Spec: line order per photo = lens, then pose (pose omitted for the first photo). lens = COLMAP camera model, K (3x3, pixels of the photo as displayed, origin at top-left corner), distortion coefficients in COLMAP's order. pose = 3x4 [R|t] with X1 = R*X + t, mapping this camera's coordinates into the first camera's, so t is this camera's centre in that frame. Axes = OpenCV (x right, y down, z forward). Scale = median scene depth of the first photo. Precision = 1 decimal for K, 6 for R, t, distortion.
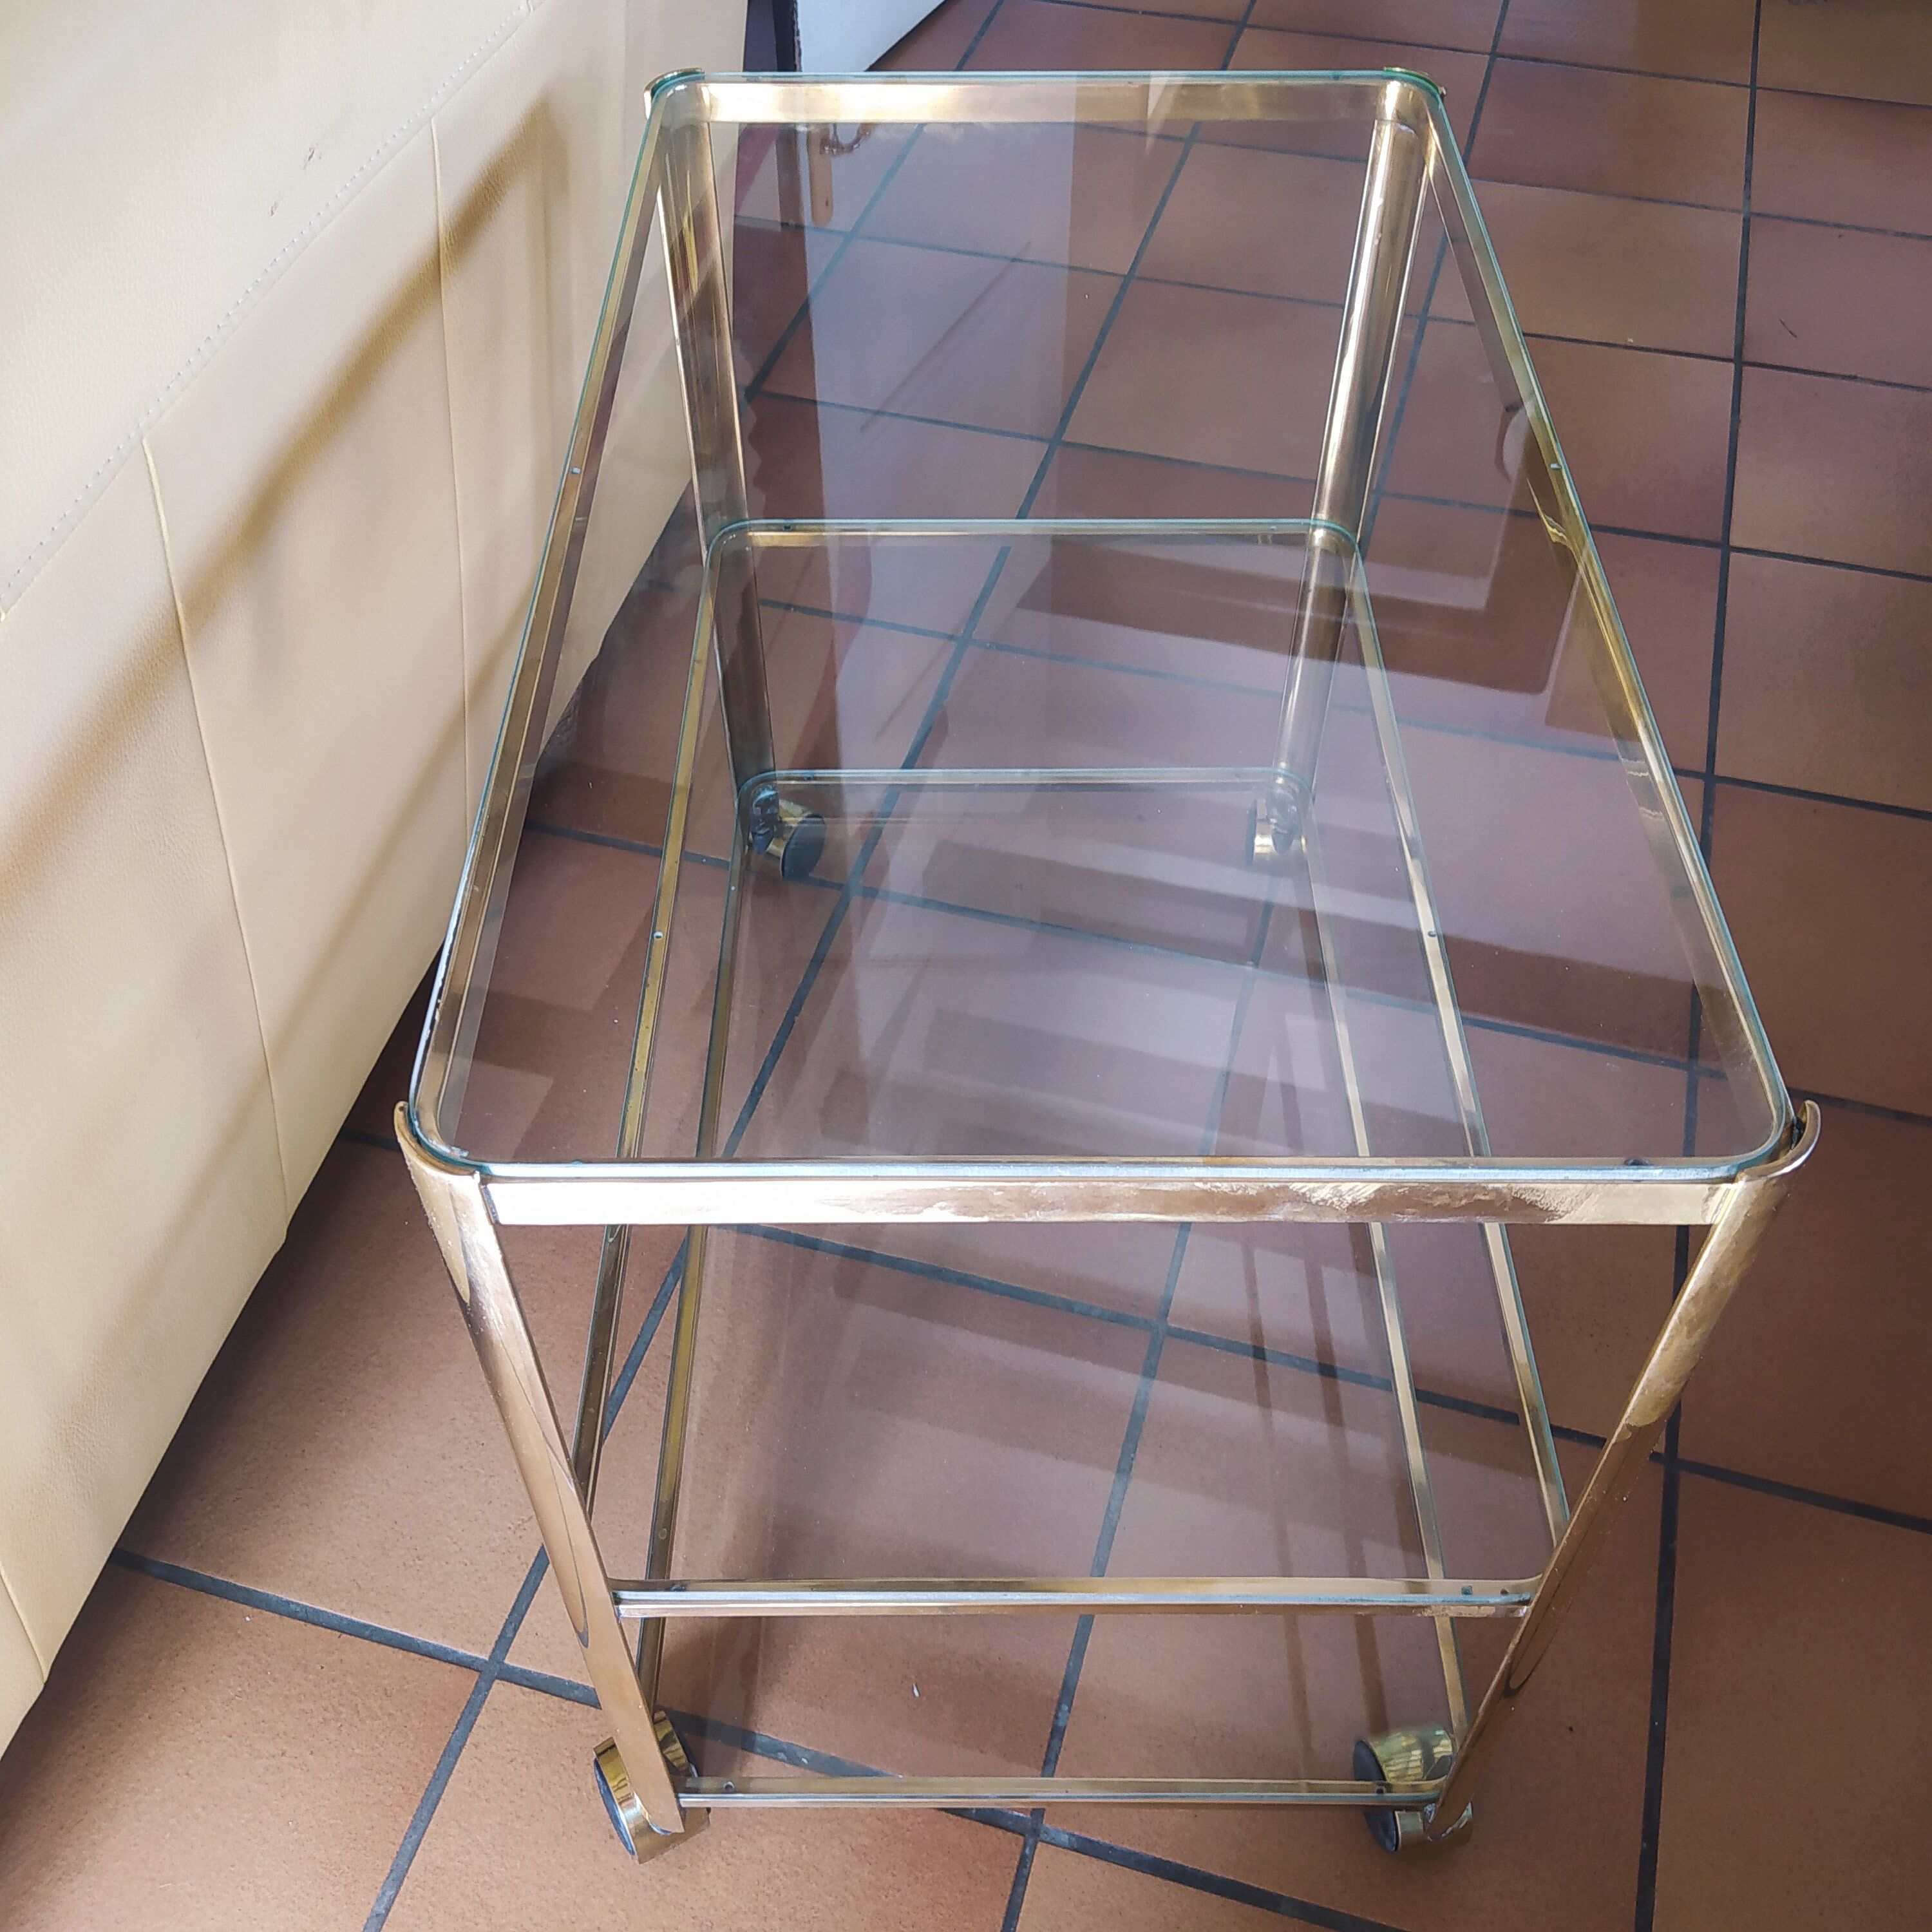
lens RADIAL K [[1974.4, 0, 966.0], [0, 1974.4, 966.0], [0, 0, 1]] dist [0.001492, -0.016017]
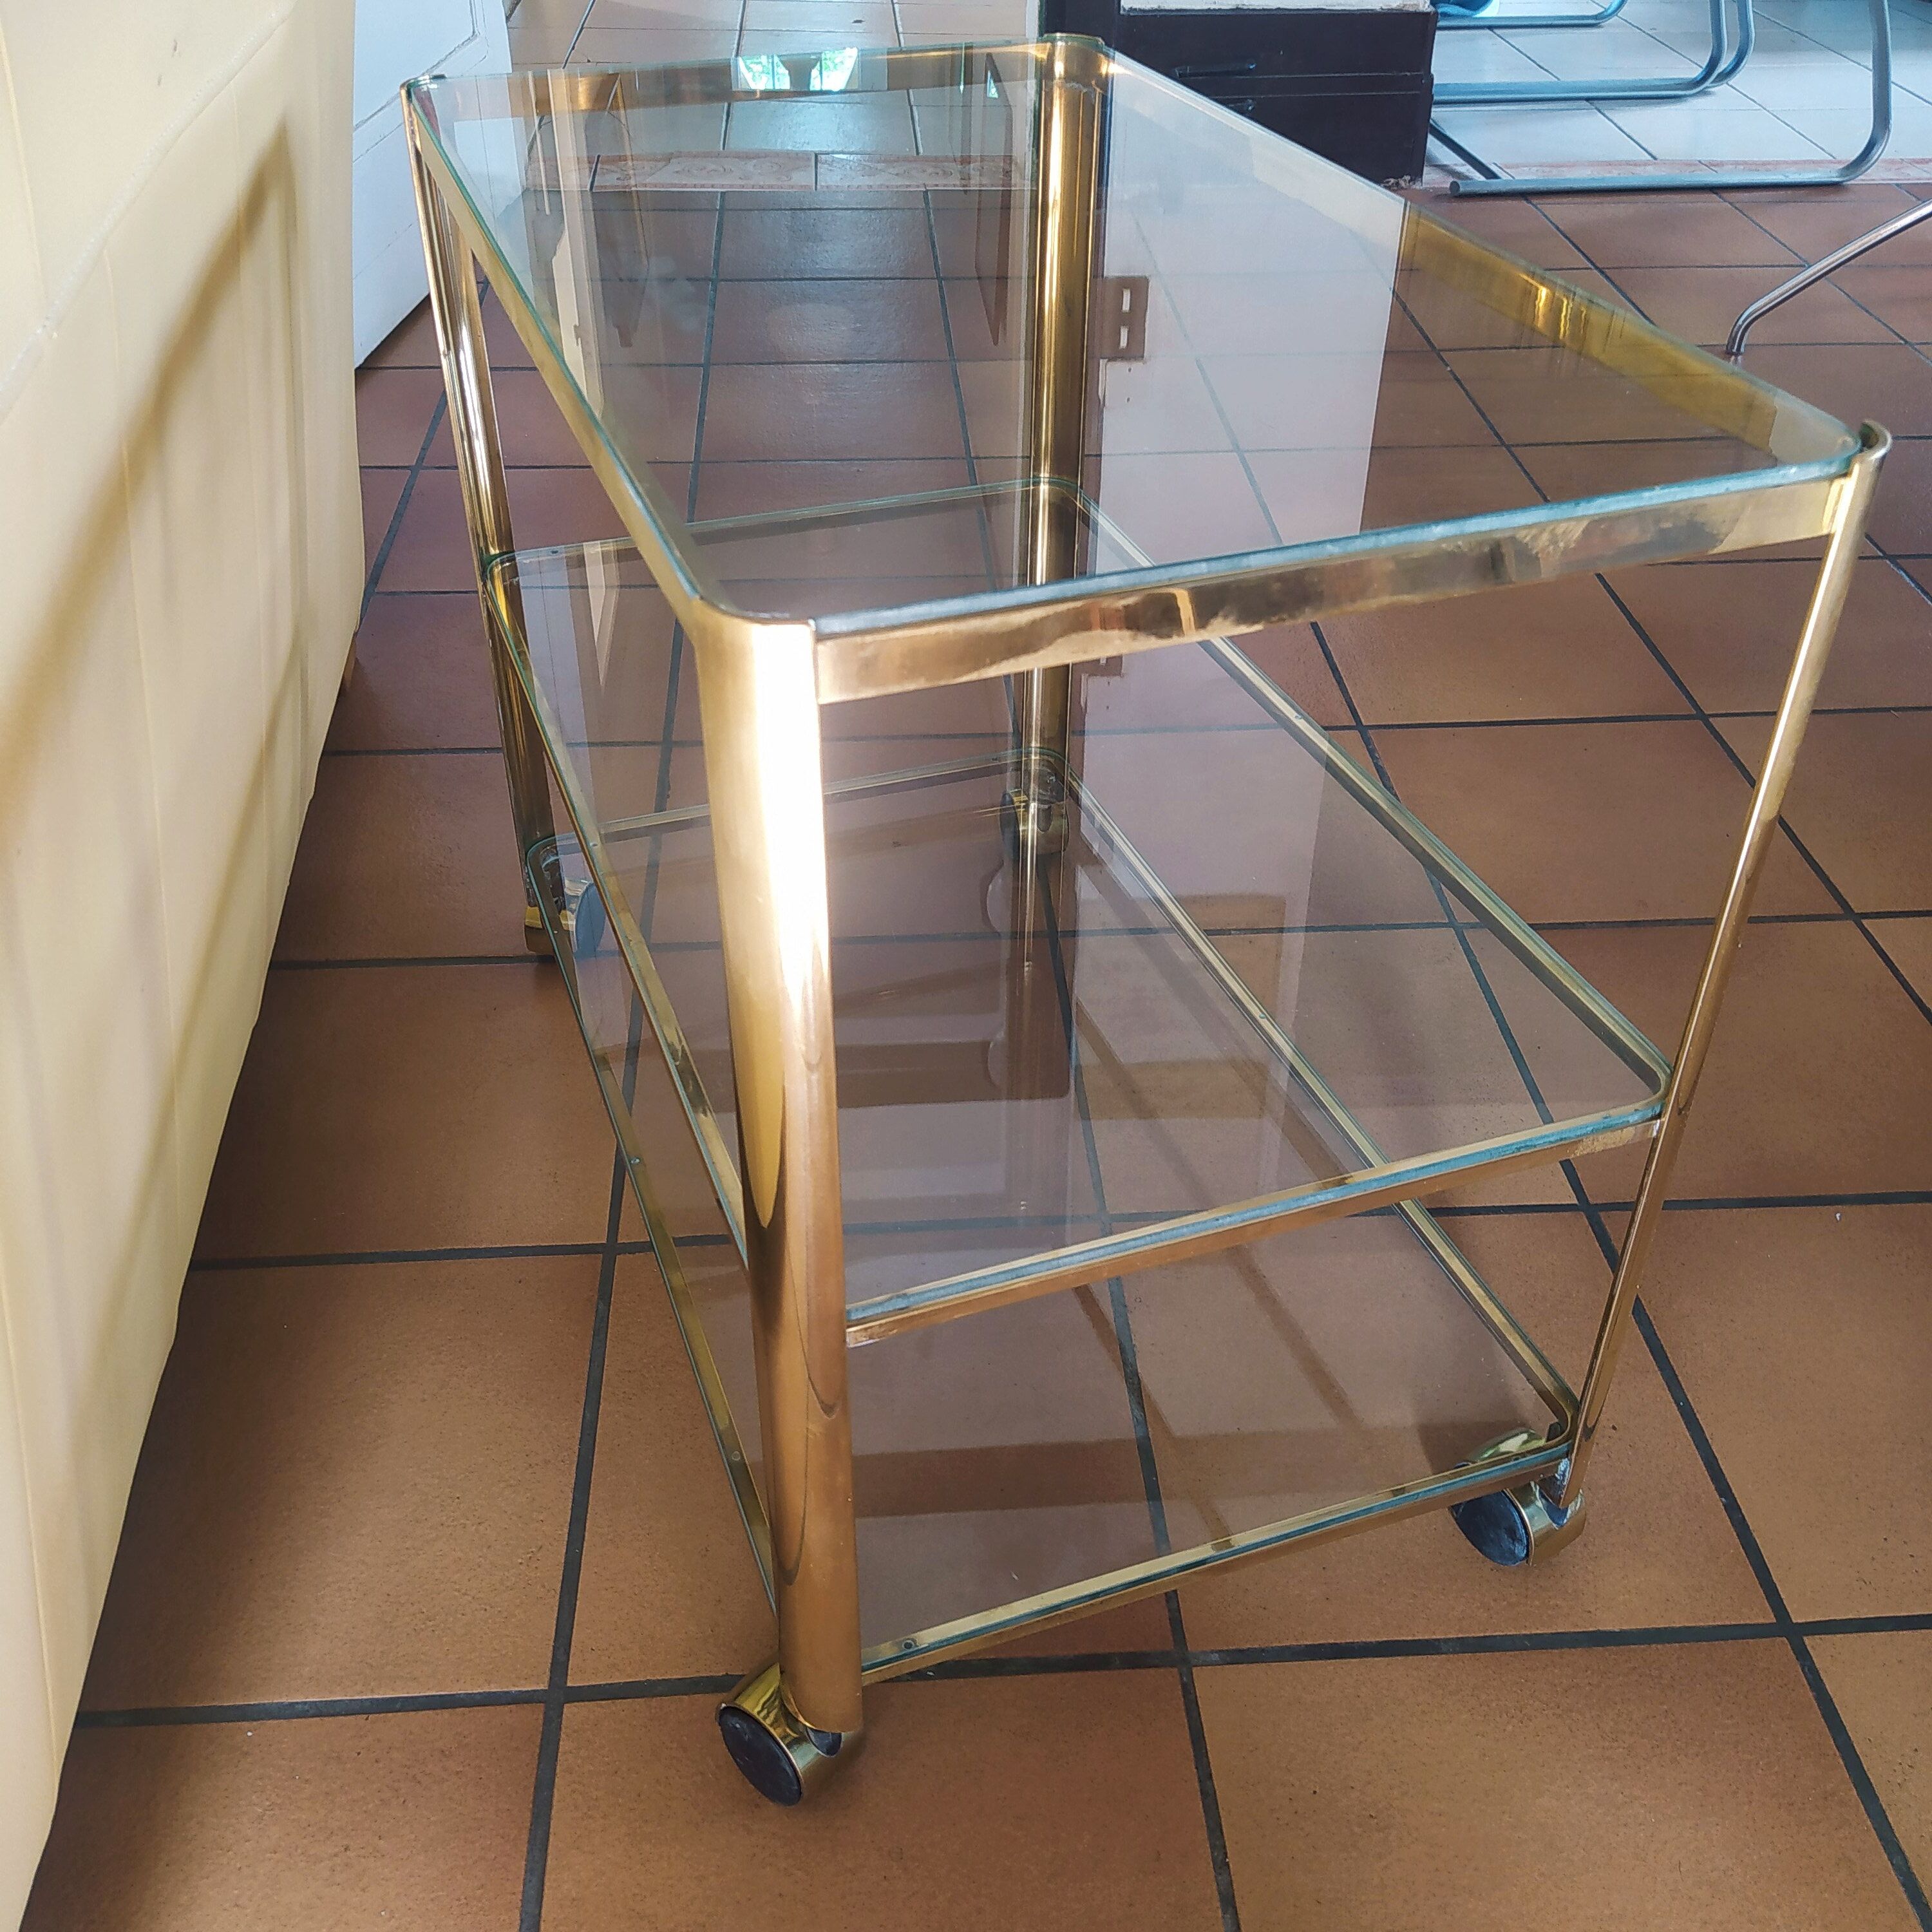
lens RADIAL K [[1937.8, 0, 966.0], [0, 1937.8, 966.0], [0, 0, 1]] dist [0.129995, -0.283293]
pose [[0.938435, -0.192599, 0.286785, -0.266976], [0.247340, 0.954152, -0.168570, 0.246853], [-0.241171, 0.229126, 0.943047, 0.050843]]
